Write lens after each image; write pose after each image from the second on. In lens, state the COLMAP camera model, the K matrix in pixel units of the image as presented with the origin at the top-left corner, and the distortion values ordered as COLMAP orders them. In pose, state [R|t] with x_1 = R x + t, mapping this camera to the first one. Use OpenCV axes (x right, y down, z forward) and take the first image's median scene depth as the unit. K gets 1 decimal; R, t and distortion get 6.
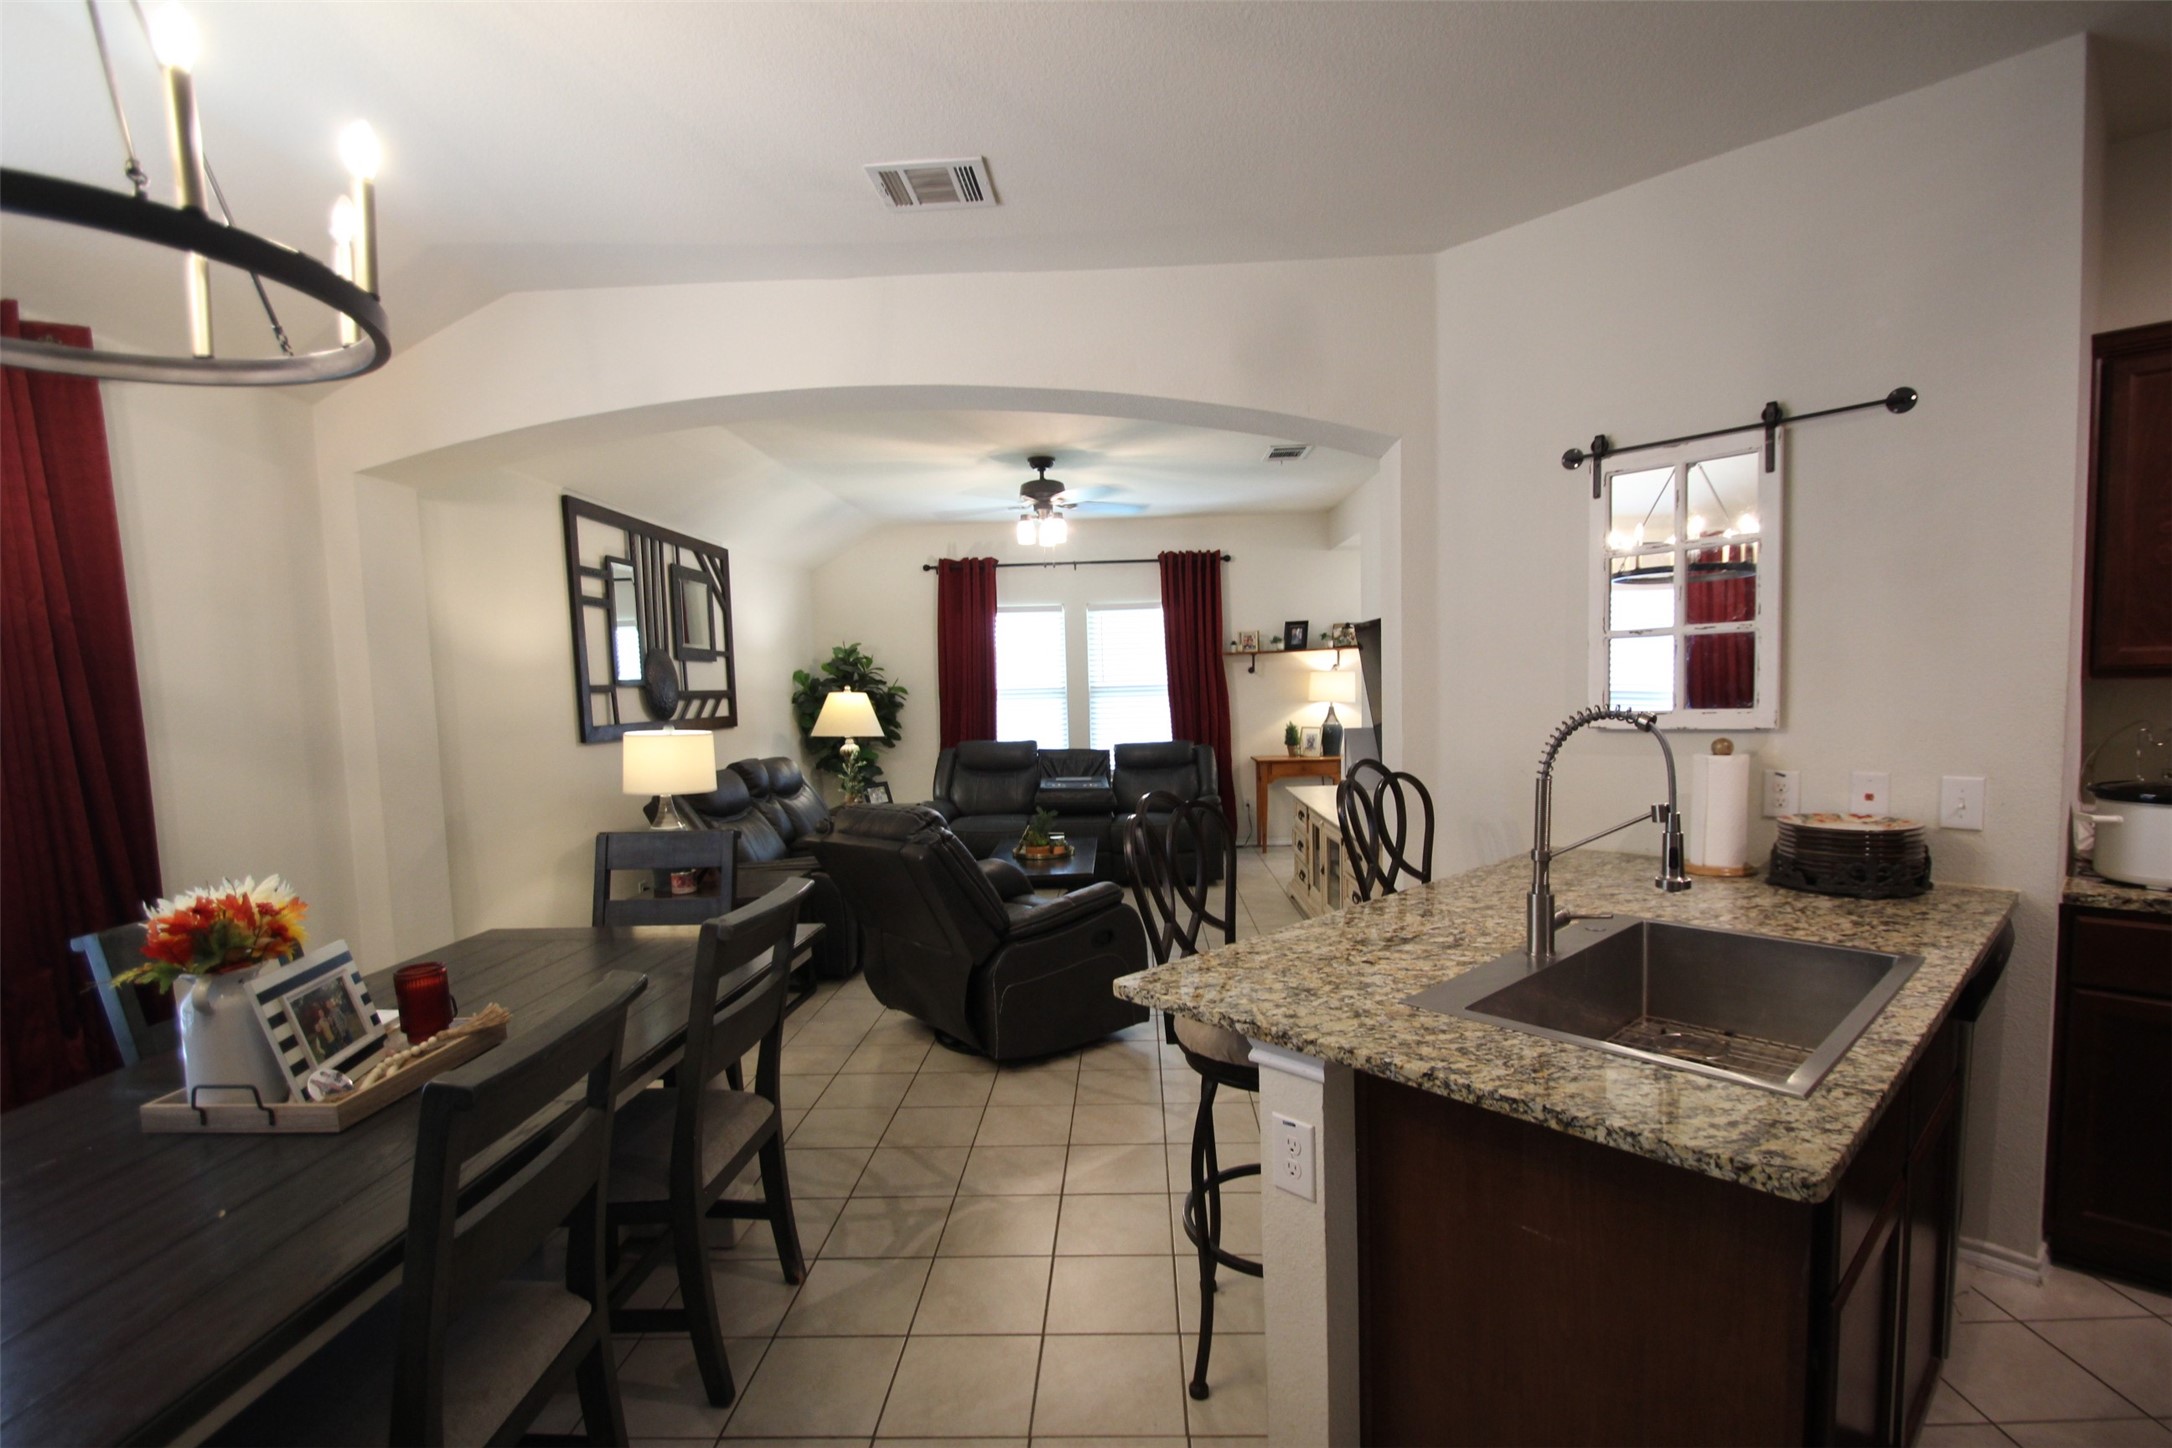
lens RADIAL K [[1008.3, 0, 1100.0], [0, 1008.3, 762.2], [0, 0, 1]] dist [0.018187, -0.020054]
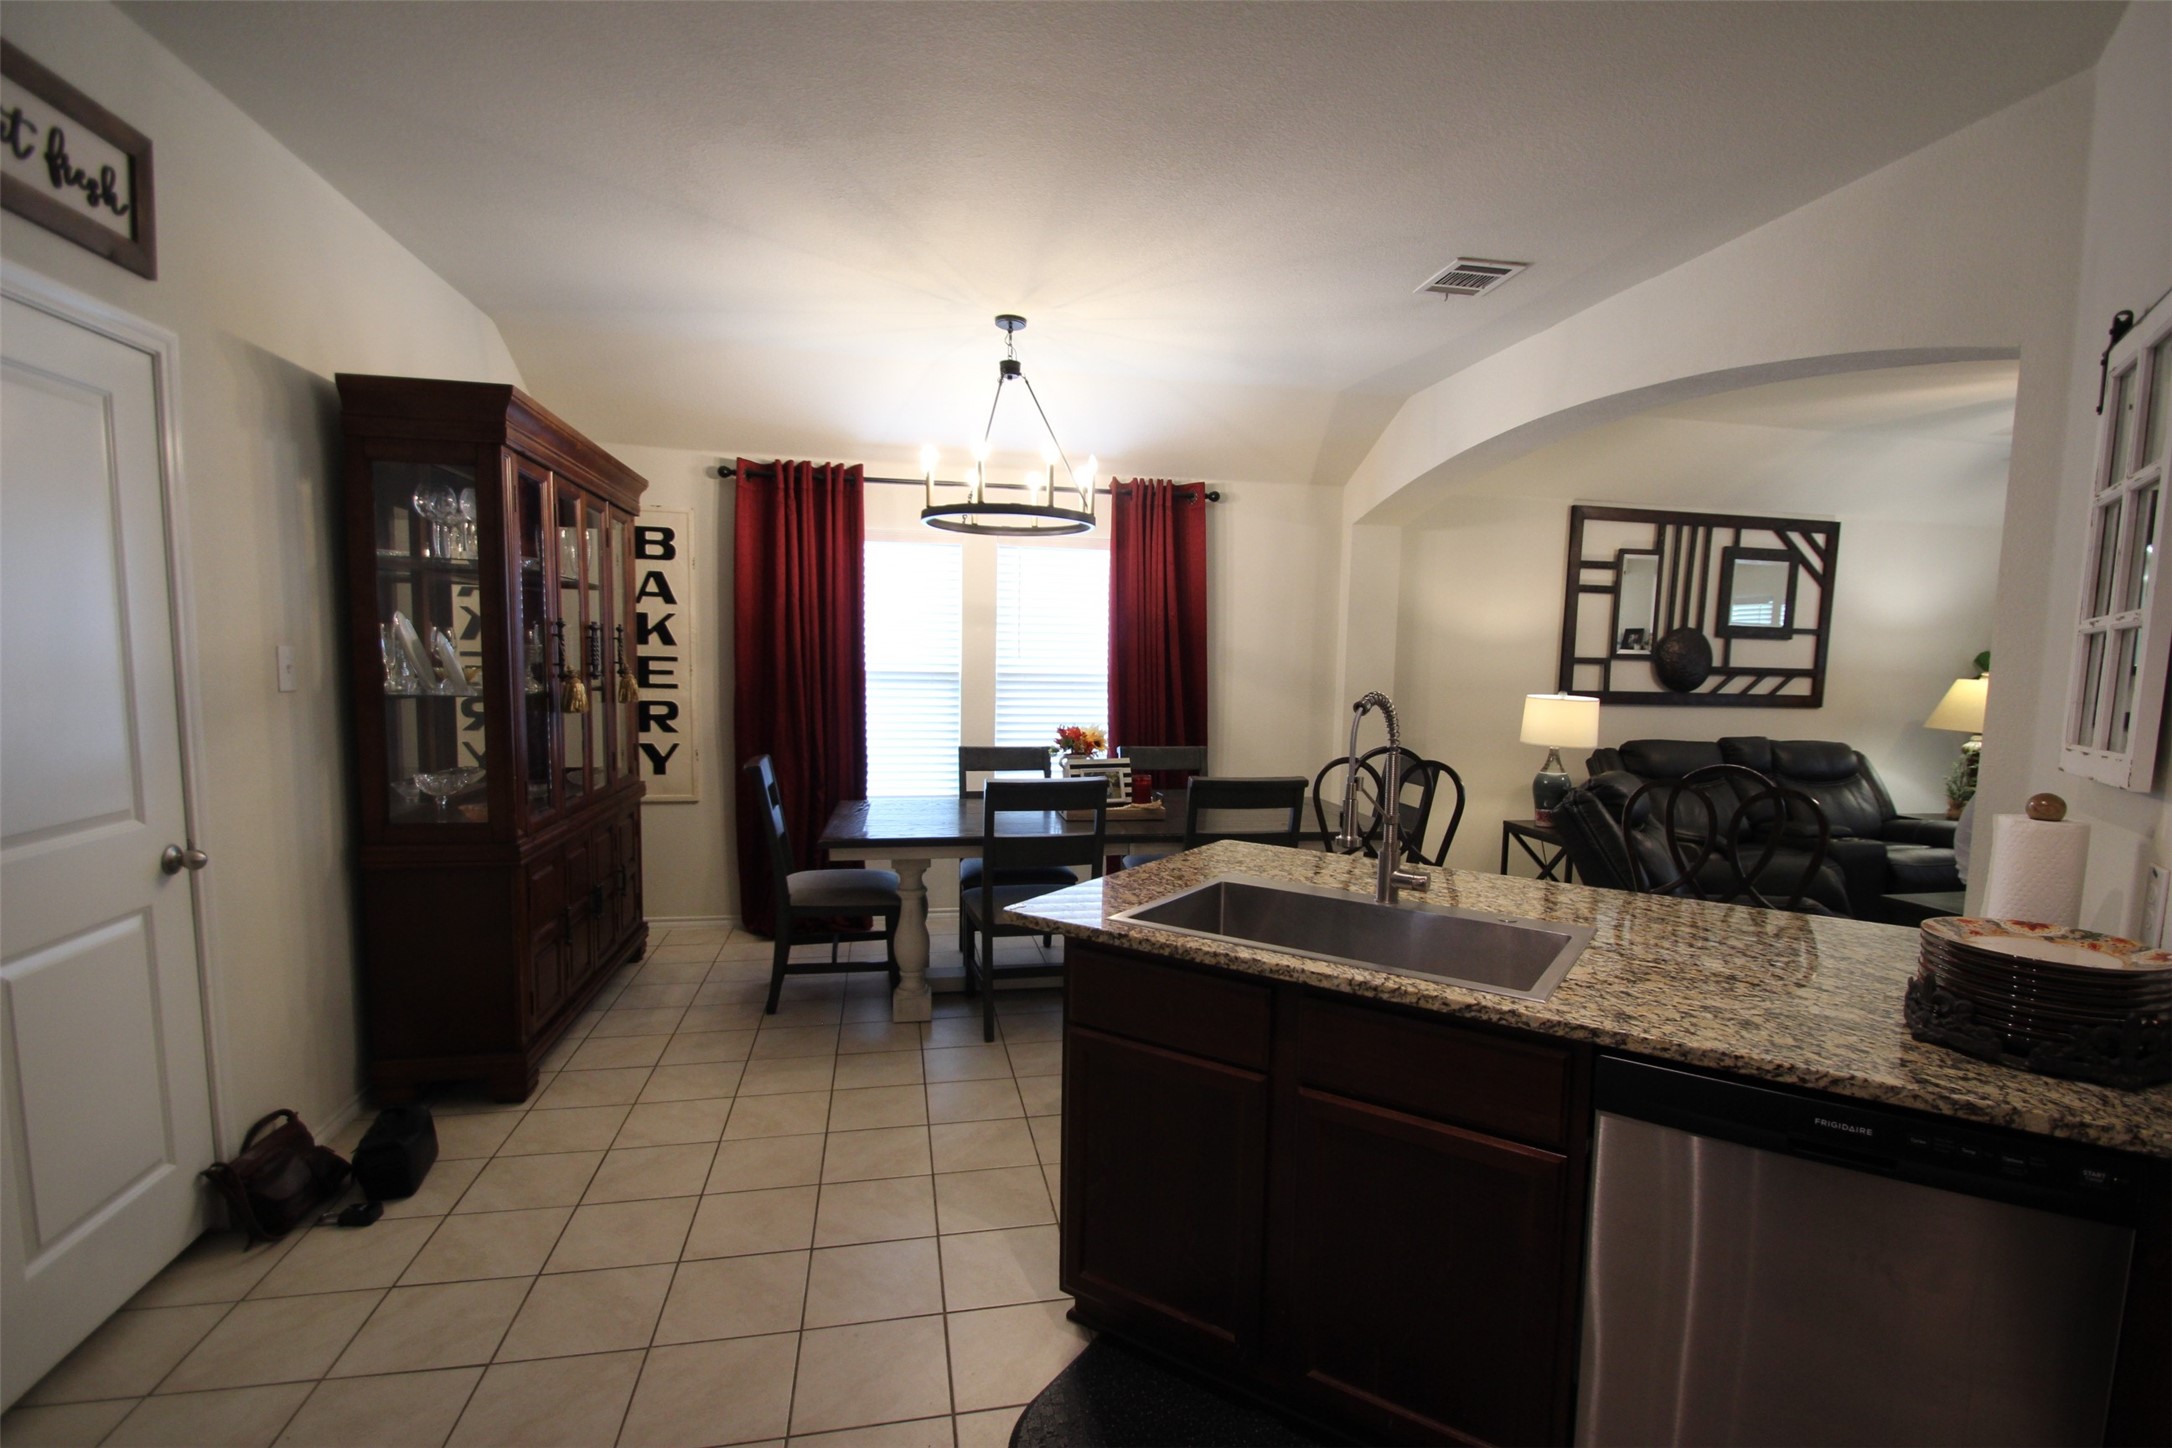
lens RADIAL K [[1008.3, 0, 1100.0], [0, 1008.3, 762.2], [0, 0, 1]] dist [0.018187, -0.020054]
pose [[0.232969, 0.134524, -0.963135, 0.458605], [-0.105916, 0.988005, 0.112378, -0.021326], [0.966699, 0.075830, 0.244423, 0.117176]]
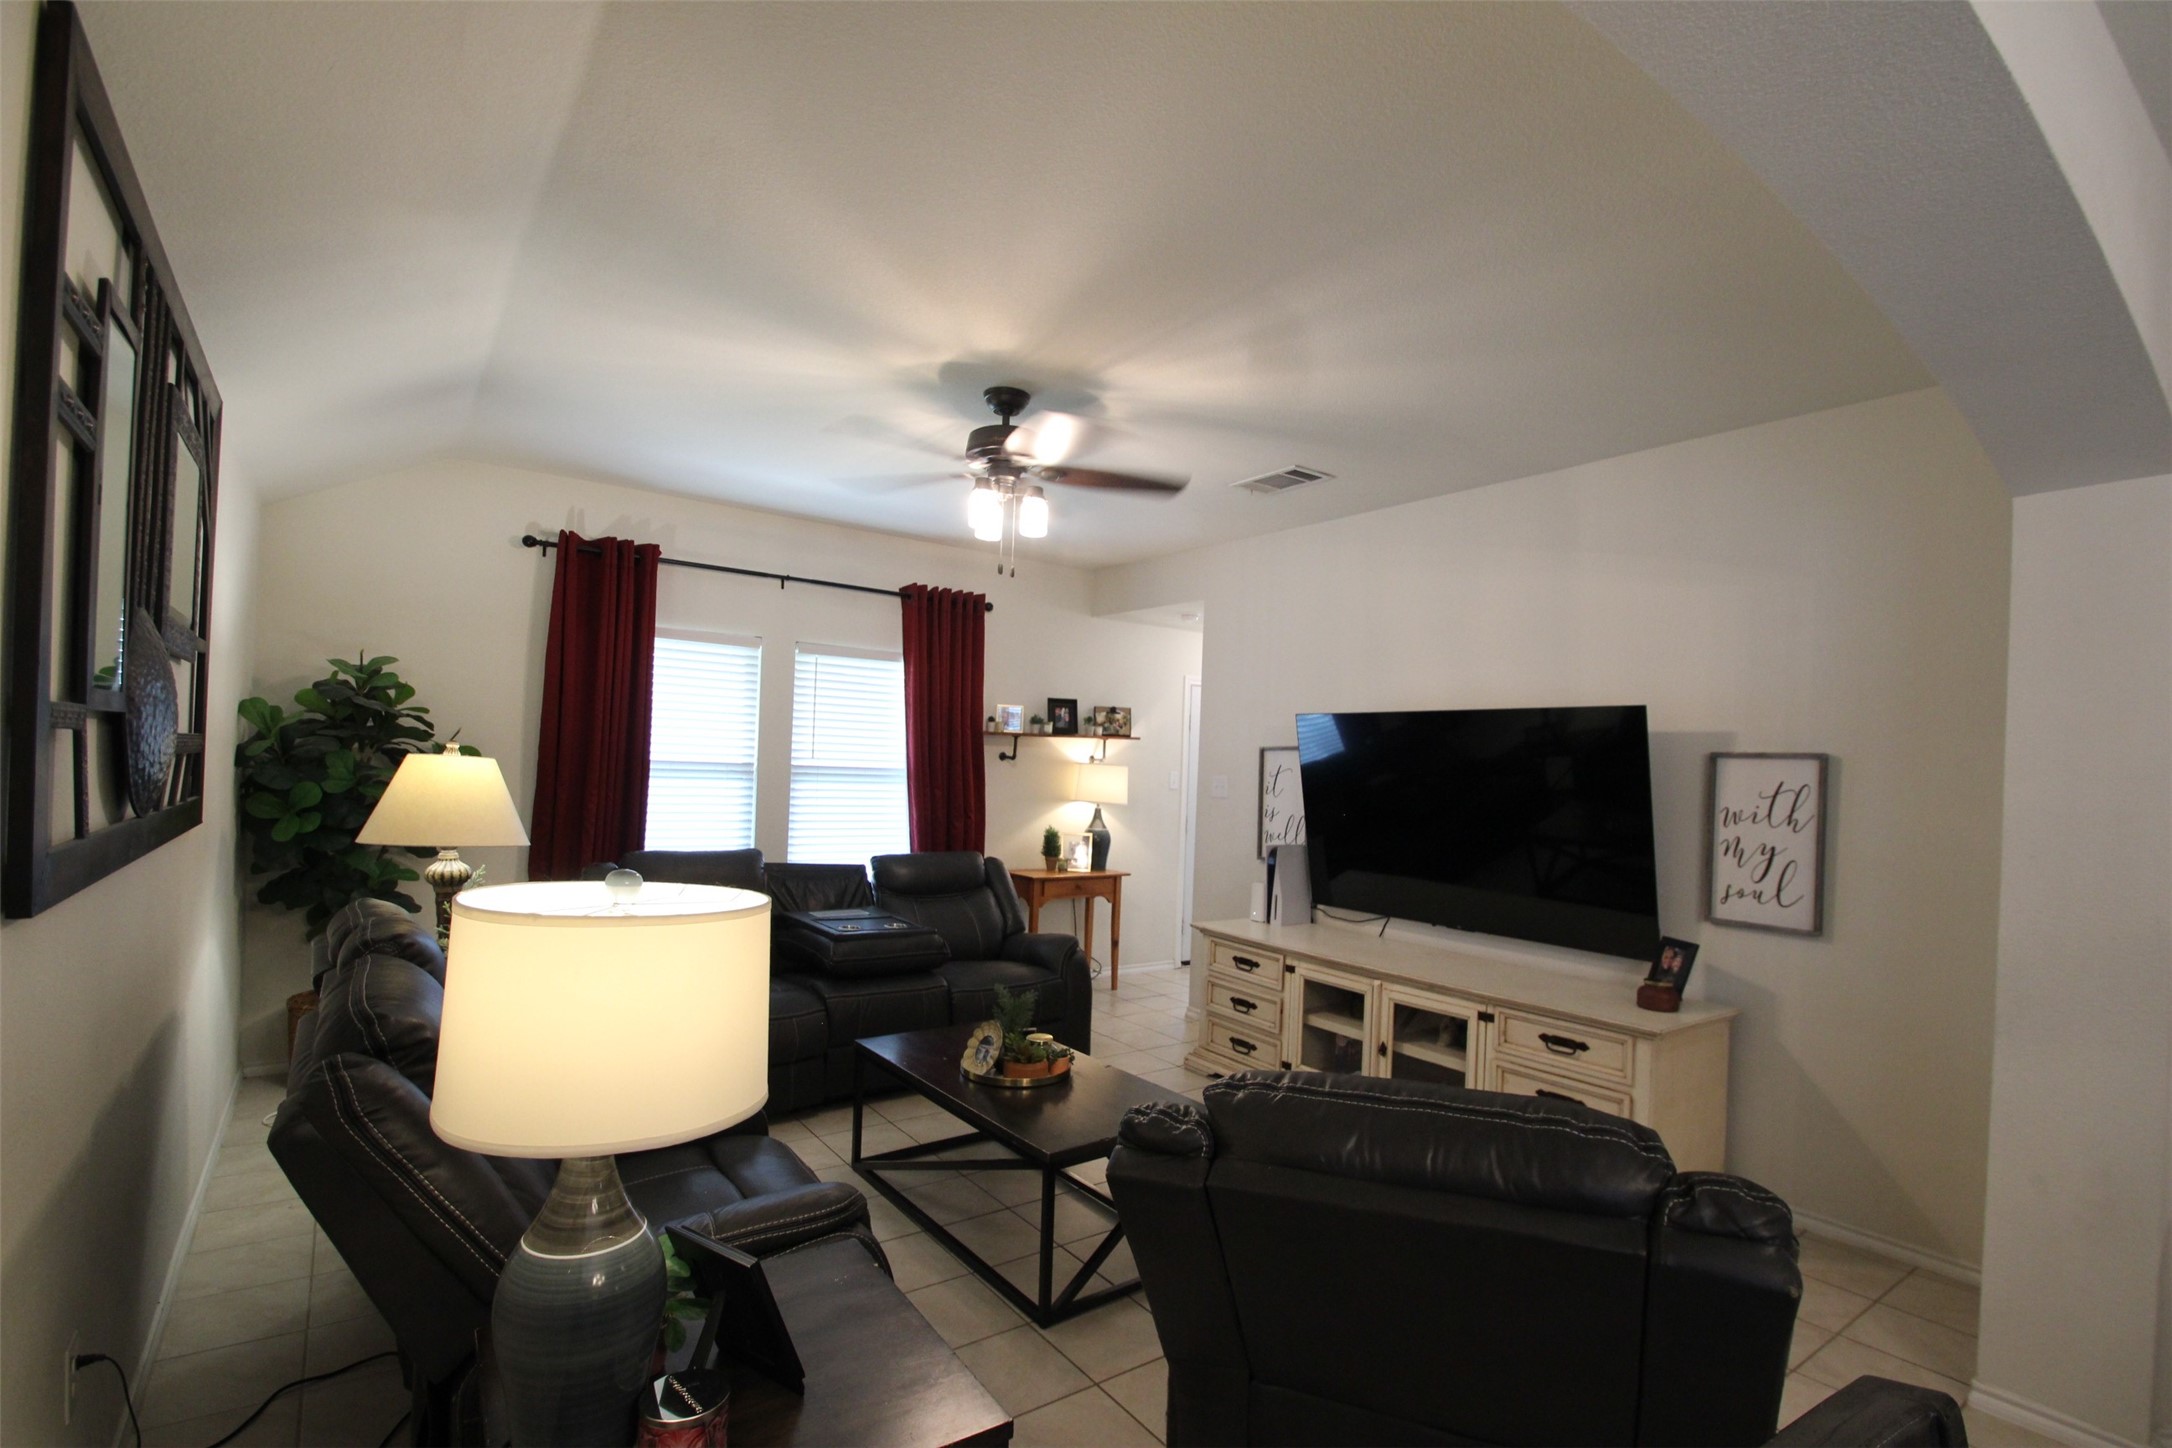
lens RADIAL K [[1008.3, 0, 1100.0], [0, 1008.3, 762.2], [0, 0, 1]] dist [0.018187, -0.020054]
pose [[0.787850, 0.060642, 0.612874, -0.357540], [-0.010738, 0.996342, -0.084782, -0.031929], [-0.615773, 0.060214, 0.785619, 0.494240]]
